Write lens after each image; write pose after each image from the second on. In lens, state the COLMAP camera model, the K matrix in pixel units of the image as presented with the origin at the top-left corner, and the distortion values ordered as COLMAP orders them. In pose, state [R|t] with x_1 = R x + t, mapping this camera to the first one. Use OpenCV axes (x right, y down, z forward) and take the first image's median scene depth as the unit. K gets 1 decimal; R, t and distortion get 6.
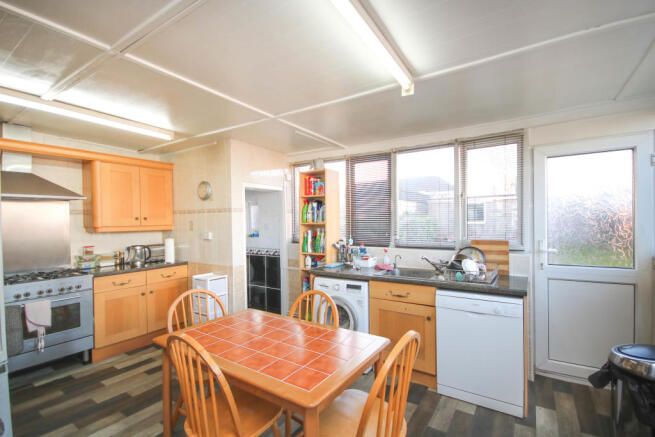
lens RADIAL K [[303.1, 0, 324.5], [0, 303.1, 220.7], [0, 0, 1]] dist [-0.002197, 0.000038]
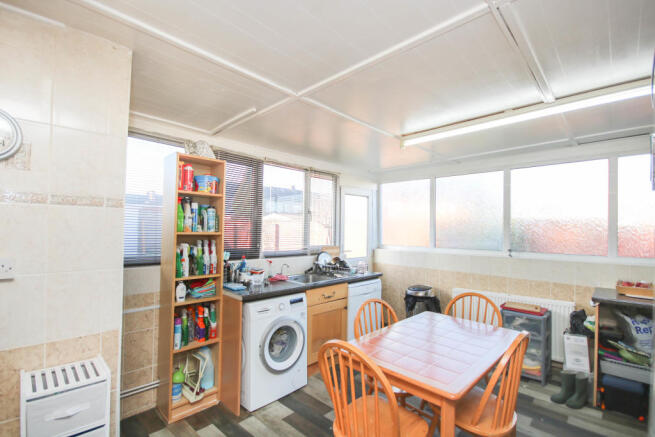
lens RADIAL K [[303.1, 0, 326.8], [0, 303.1, 222.8], [0, 0, 1]] dist [-0.002197, 0.000038]
pose [[0.187178, 0.038068, 0.981588, -0.669880], [-0.014690, 0.999246, -0.035952, 0.005932], [-0.982216, -0.007690, 0.187596, 0.591818]]
